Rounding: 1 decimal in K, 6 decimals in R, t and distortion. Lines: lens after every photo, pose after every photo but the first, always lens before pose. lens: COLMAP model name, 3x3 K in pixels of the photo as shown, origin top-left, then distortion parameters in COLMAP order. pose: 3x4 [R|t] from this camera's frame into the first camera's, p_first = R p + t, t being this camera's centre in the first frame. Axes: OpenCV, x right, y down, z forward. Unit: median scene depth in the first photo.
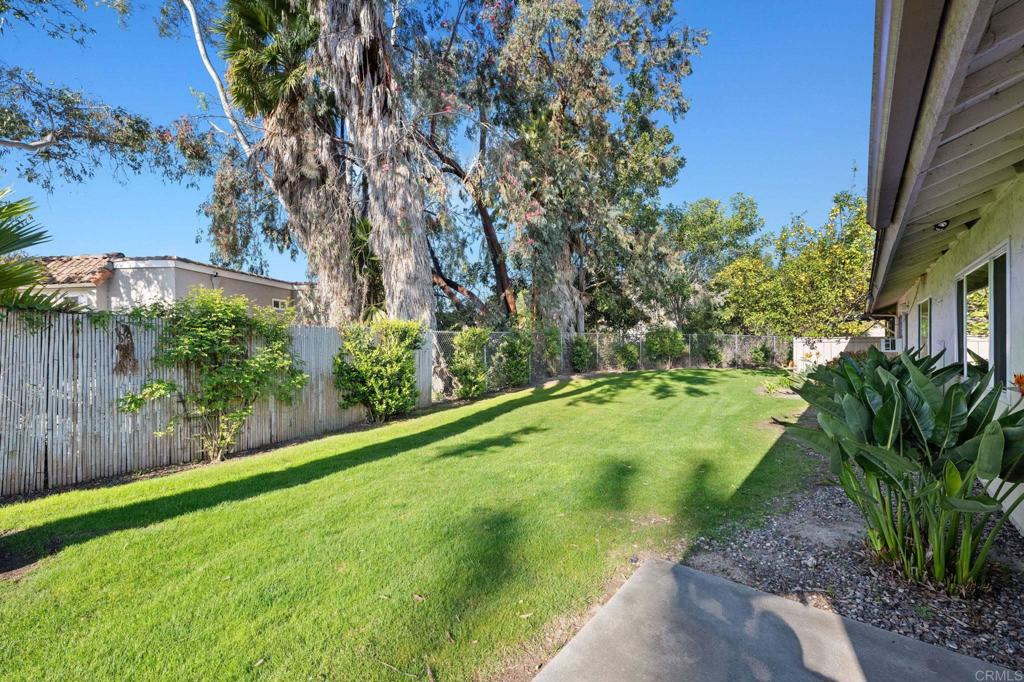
lens RADIAL K [[433.8, 0, 522.8], [0, 433.8, 345.5], [0, 0, 1]] dist [0.000110, 0.000000]
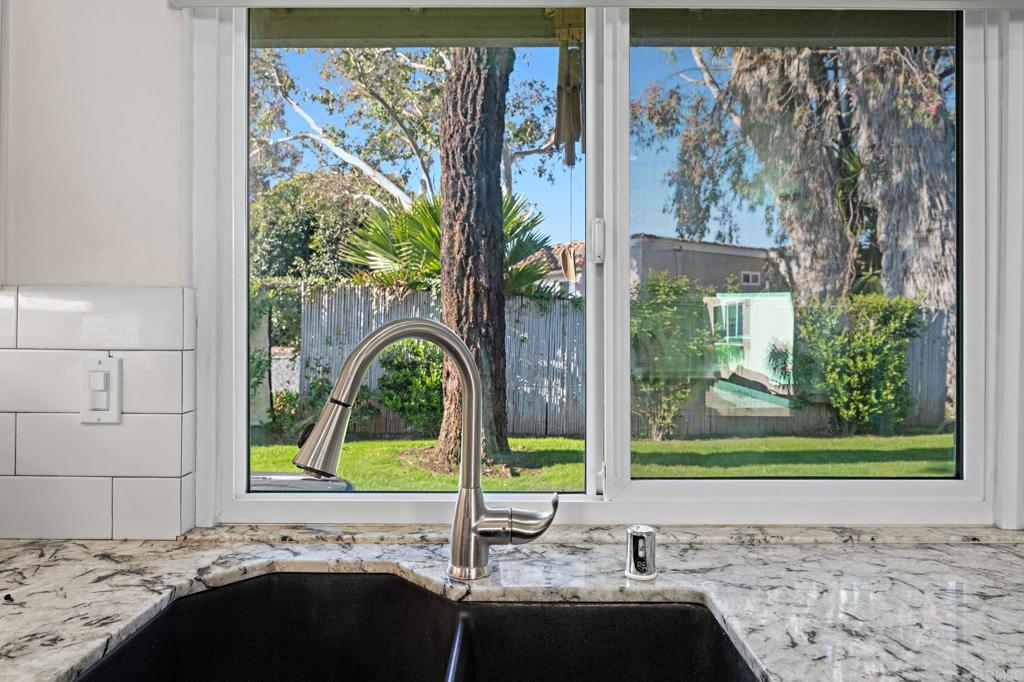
lens RADIAL K [[437.3, 0, 511.7], [0, 437.3, 333.5], [0, 0, 1]] dist [0.001547, -0.000002]
pose [[0.607046, 0.030637, -0.794076, -0.110859], [-0.018636, 0.999531, 0.024316, -0.003501], [0.794448, 0.000037, 0.607332, 0.103885]]
